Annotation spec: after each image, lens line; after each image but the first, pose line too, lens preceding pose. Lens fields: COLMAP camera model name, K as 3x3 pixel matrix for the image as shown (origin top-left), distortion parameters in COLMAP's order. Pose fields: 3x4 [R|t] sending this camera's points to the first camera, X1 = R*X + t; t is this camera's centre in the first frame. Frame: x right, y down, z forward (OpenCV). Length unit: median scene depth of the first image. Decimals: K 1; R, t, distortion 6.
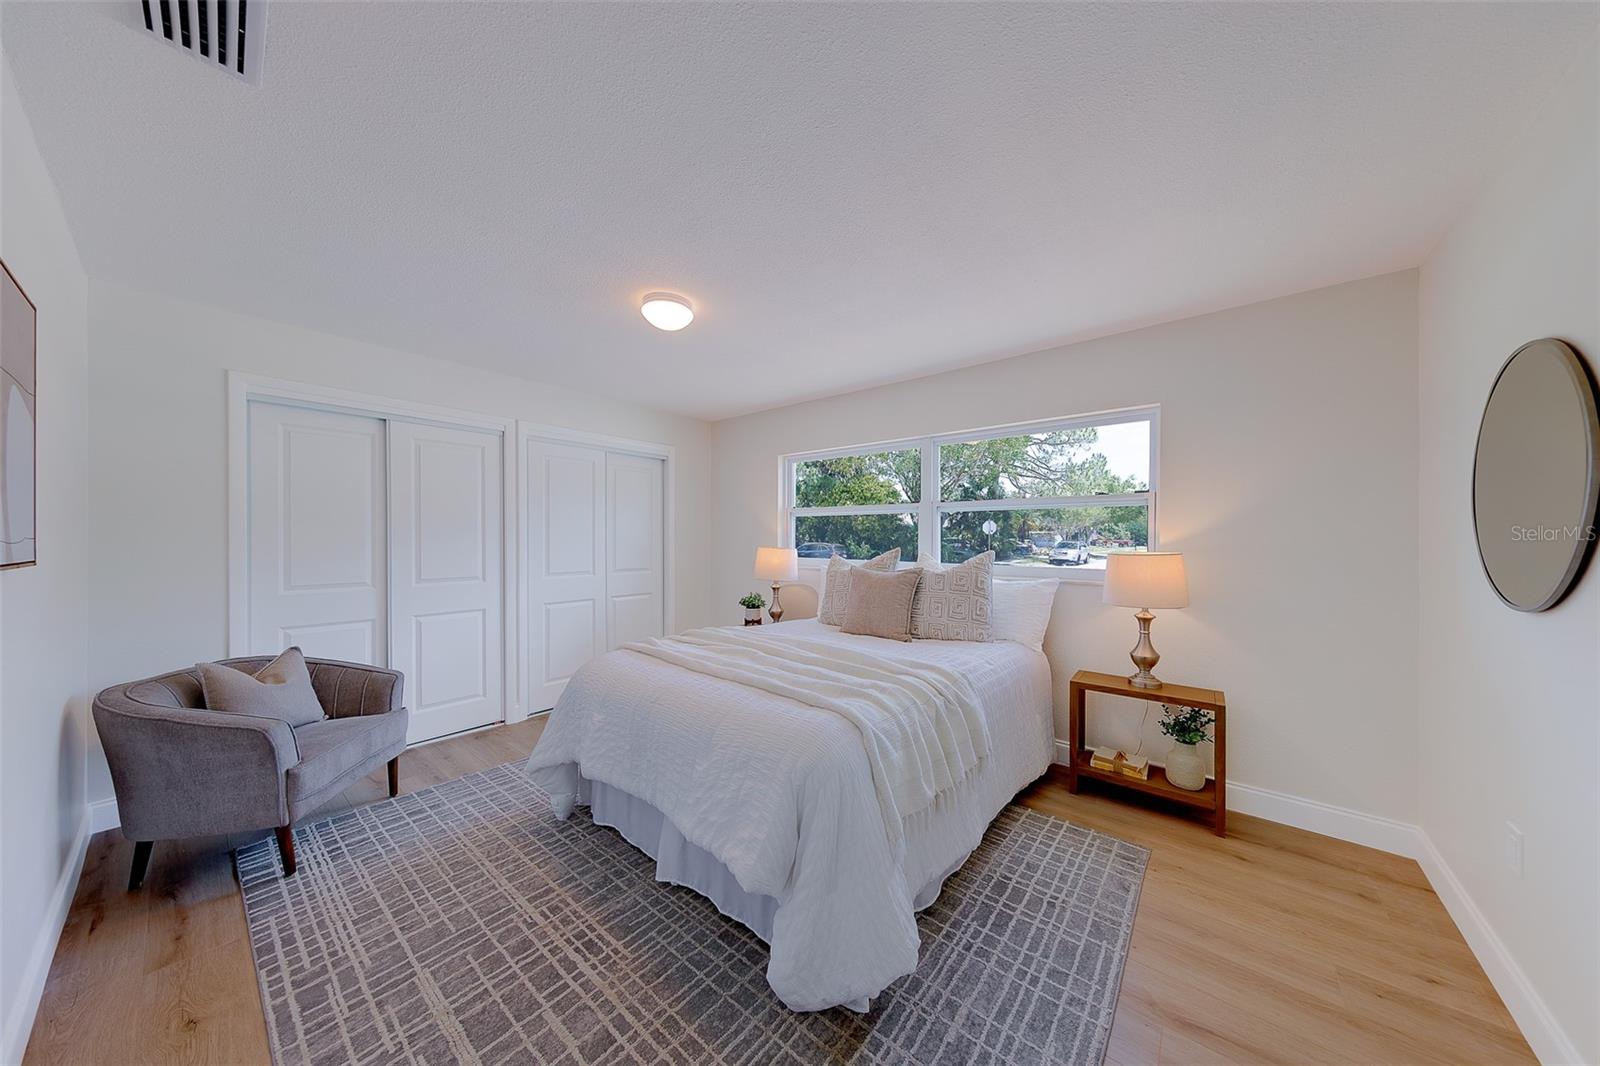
lens RADIAL K [[508.1, 0, 814.0], [0, 508.1, 541.1], [0, 0, 1]] dist [0.005776, -0.000020]
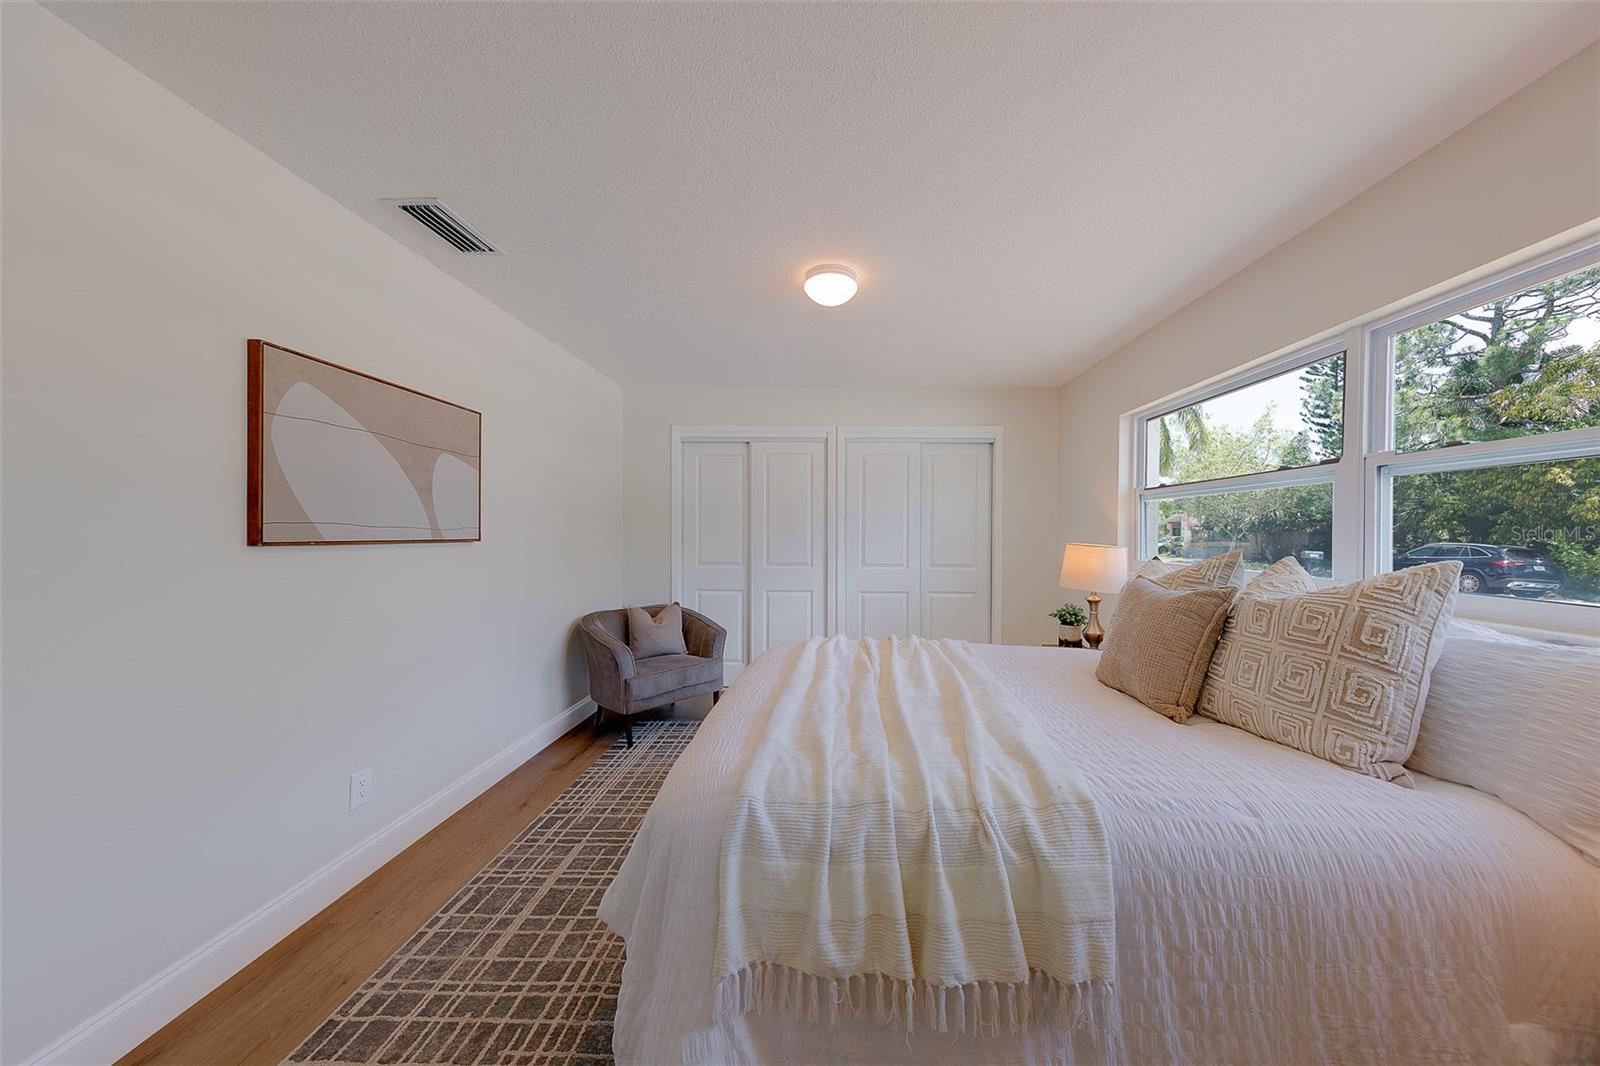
lens RADIAL K [[521.2, 0, 827.3], [0, 521.2, 531.0], [0, 0, 1]] dist [0.005416, -0.000055]
pose [[0.603533, 0.000945, -0.797338, 0.280017], [-0.010139, 0.999928, -0.006490, 0.001972], [0.797274, 0.012001, 0.603499, 0.248784]]
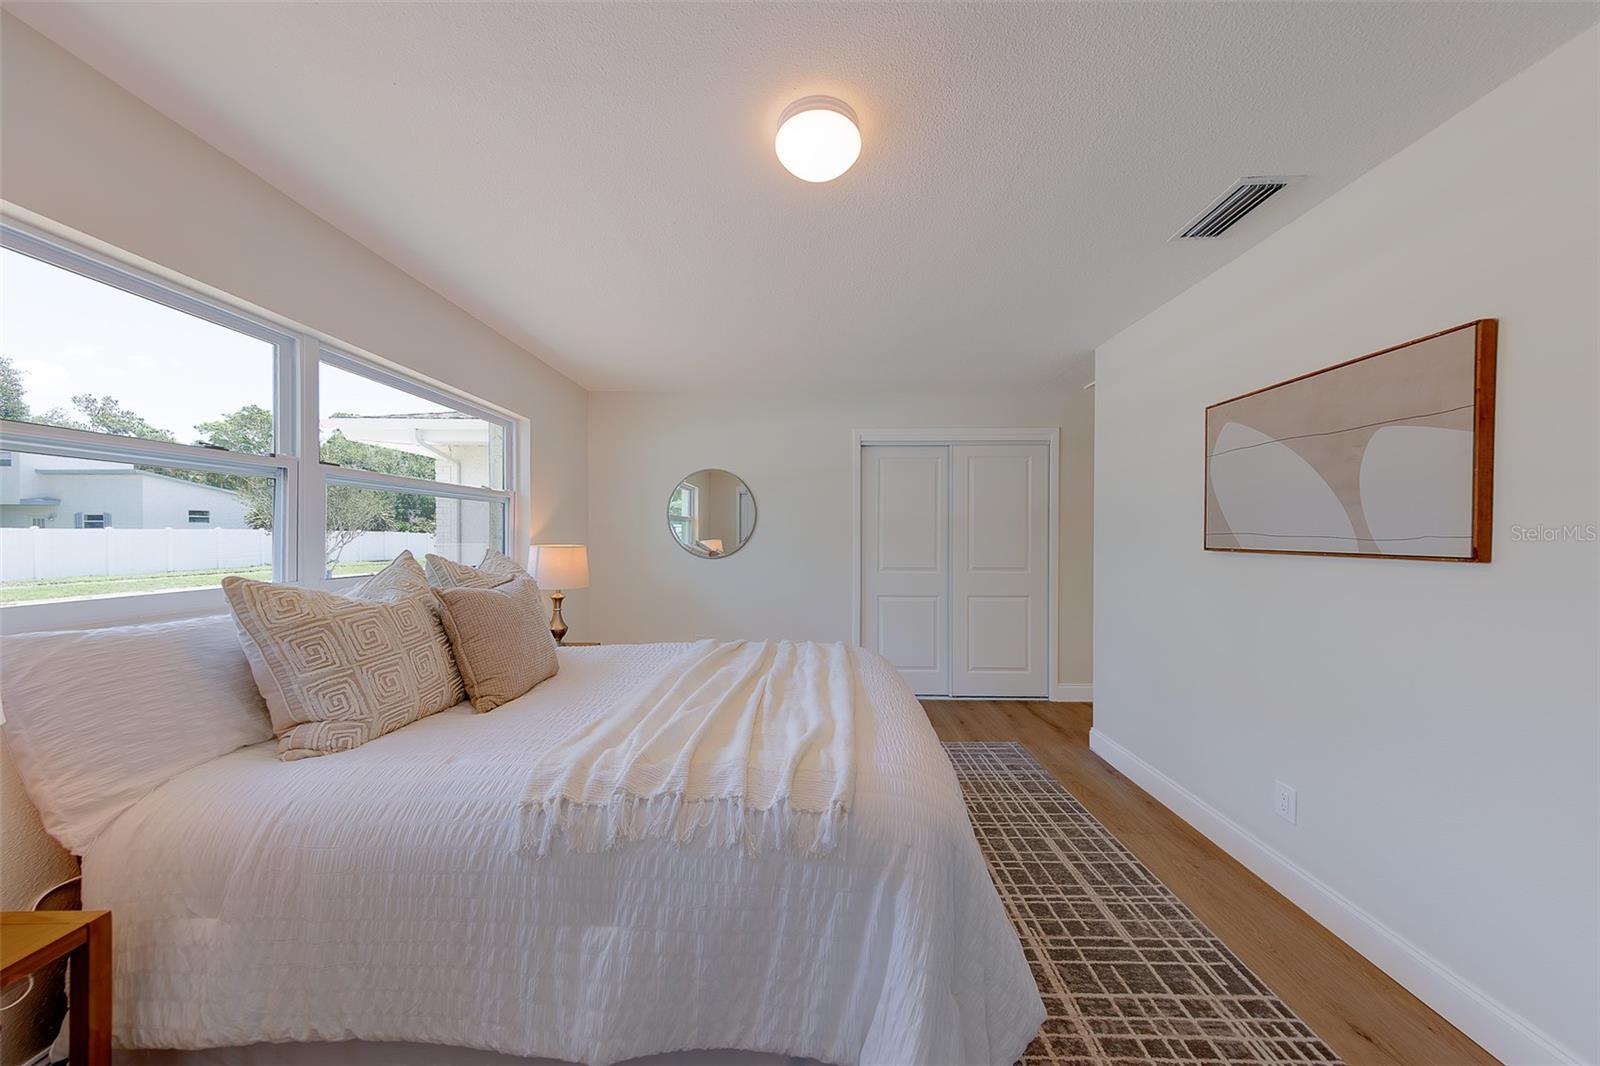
lens RADIAL K [[508.1, 0, 814.0], [0, 508.1, 541.1], [0, 0, 1]] dist [0.005776, -0.000020]
pose [[-0.628101, -0.011392, 0.778049, -0.439068], [0.000334, 0.999889, 0.014909, -0.003497], [-0.778132, 0.009624, -0.628027, 0.811631]]
